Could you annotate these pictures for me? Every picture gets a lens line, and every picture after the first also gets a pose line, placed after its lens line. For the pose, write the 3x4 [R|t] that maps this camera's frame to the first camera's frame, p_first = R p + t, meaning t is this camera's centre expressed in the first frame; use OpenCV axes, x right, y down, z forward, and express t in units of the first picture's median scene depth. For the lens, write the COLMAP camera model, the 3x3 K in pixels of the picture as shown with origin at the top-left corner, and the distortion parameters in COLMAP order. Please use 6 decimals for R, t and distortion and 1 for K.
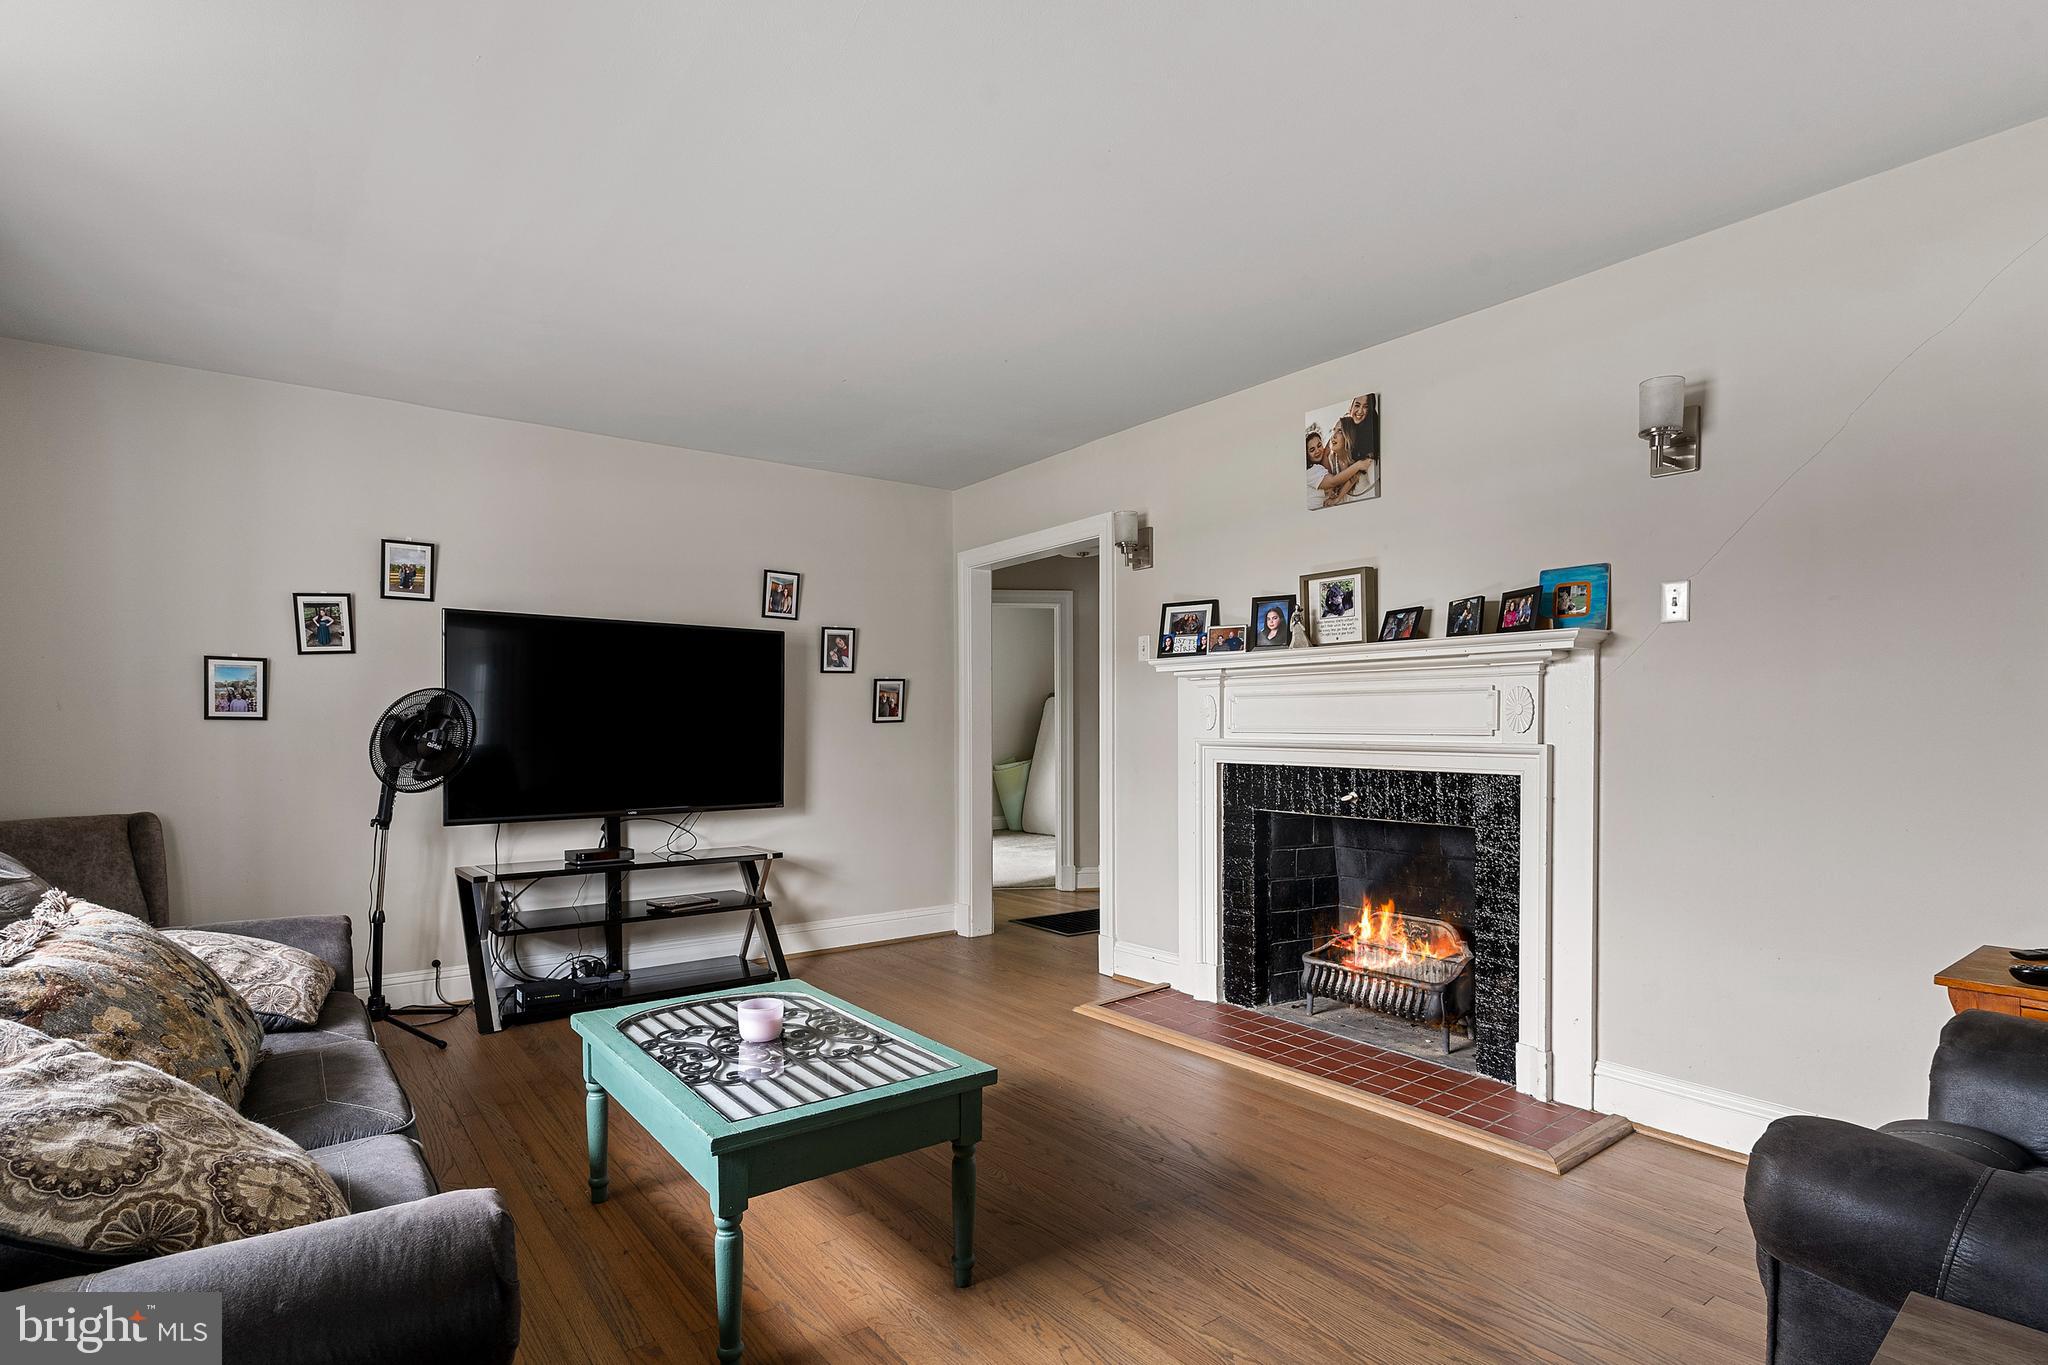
lens RADIAL K [[991.1, 0, 1082.2], [0, 991.1, 739.7], [0, 0, 1]] dist [0.007014, -0.000533]
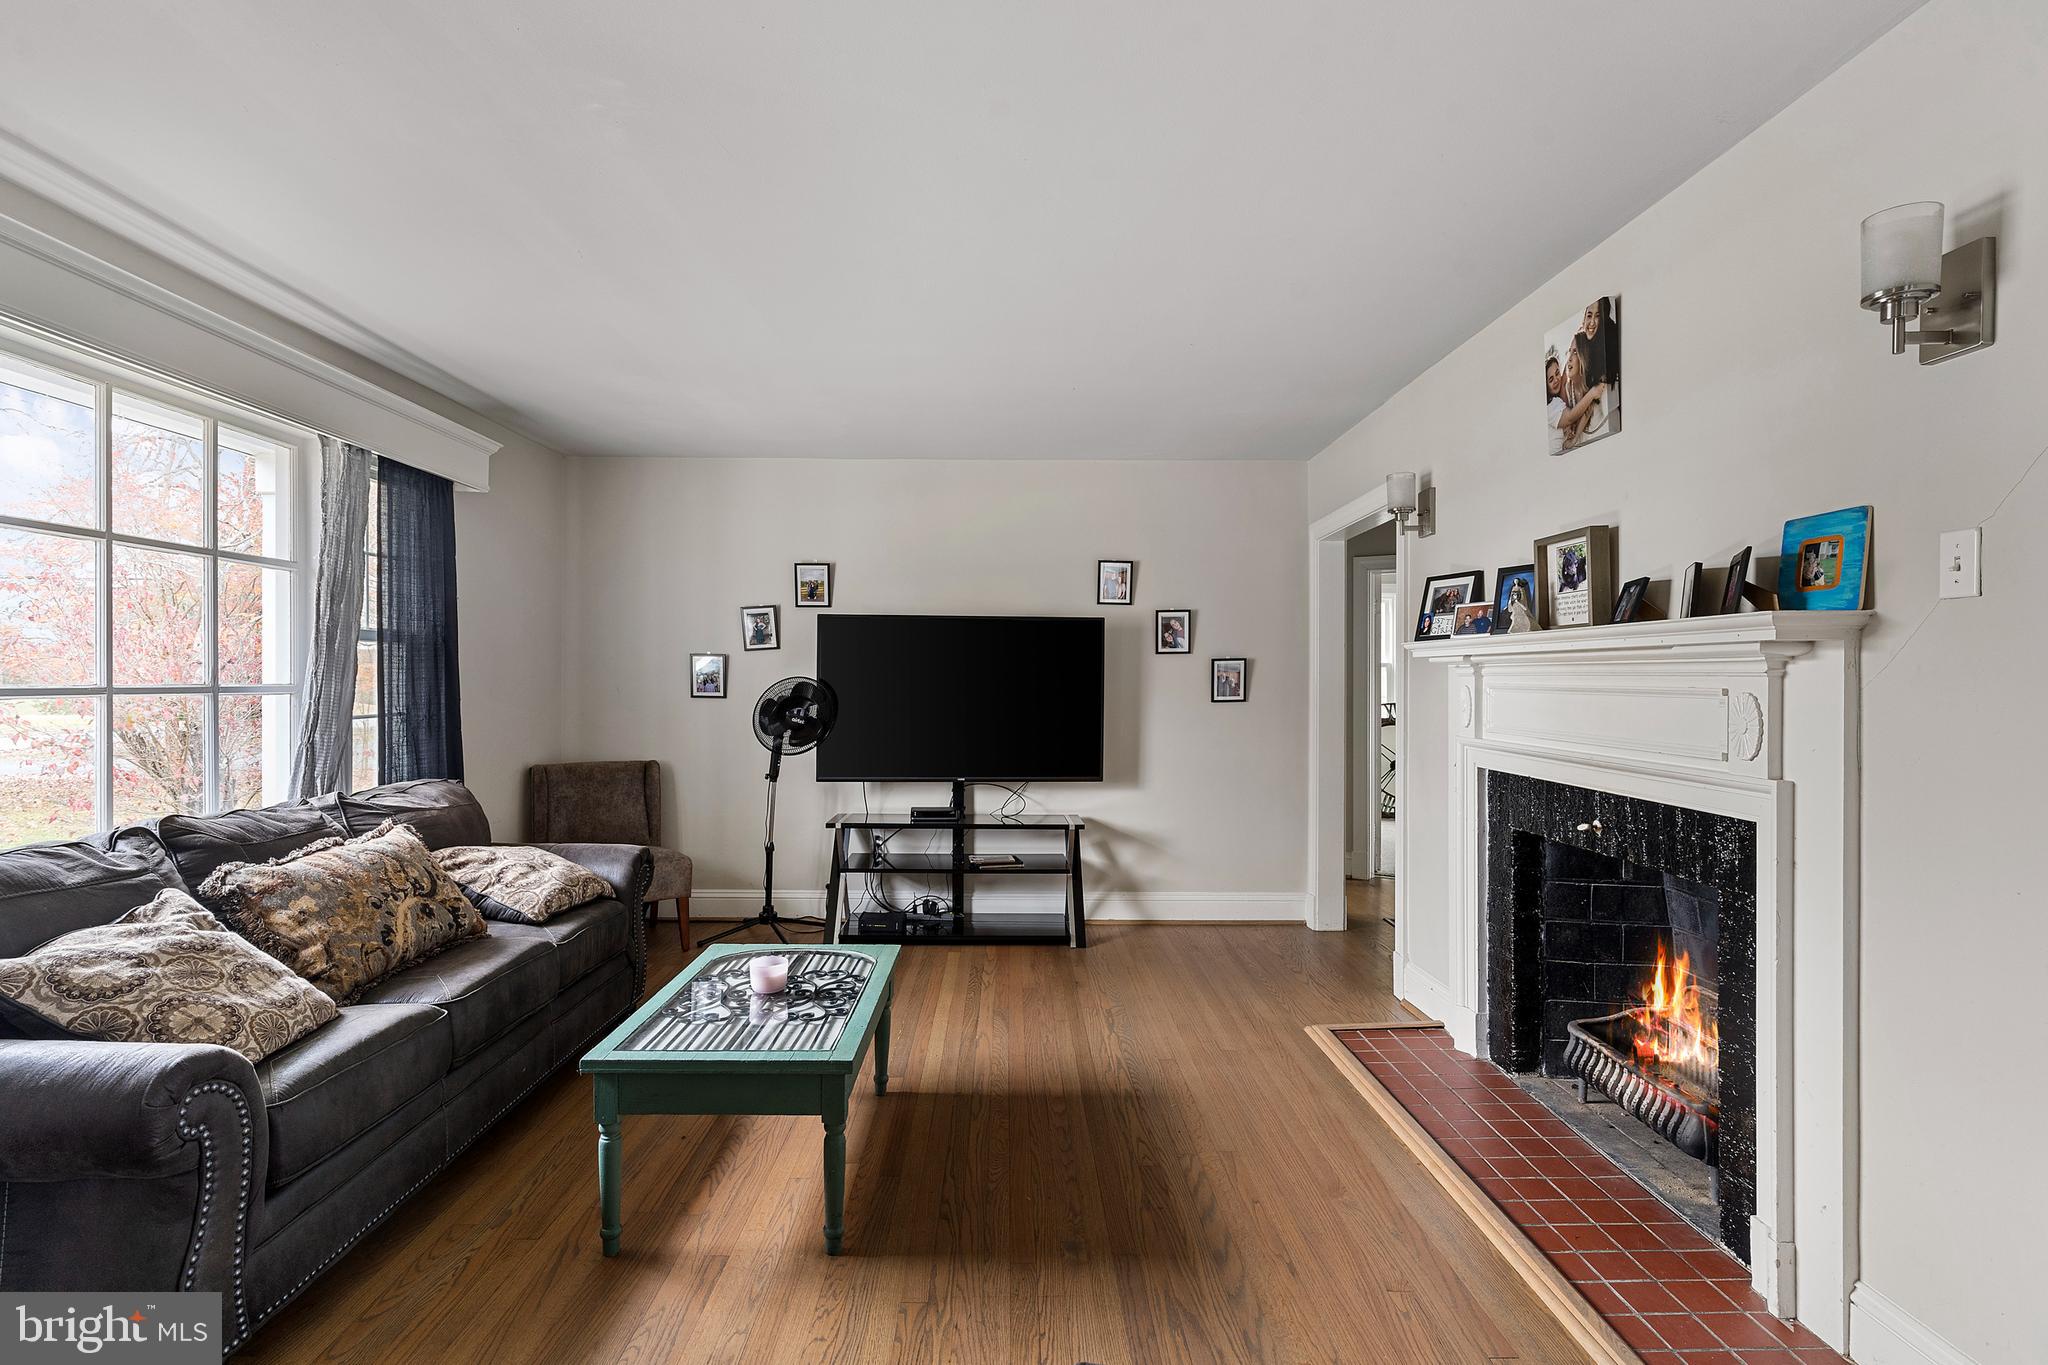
lens RADIAL K [[991.1, 0, 1049.1], [0, 991.1, 686.1], [0, 0, 1]] dist [0.007014, -0.000533]
pose [[0.808316, 0.011692, -0.588633, 0.353253], [-0.018866, 0.999804, -0.006049, -0.034735], [0.588446, 0.015995, 0.808378, 0.125547]]
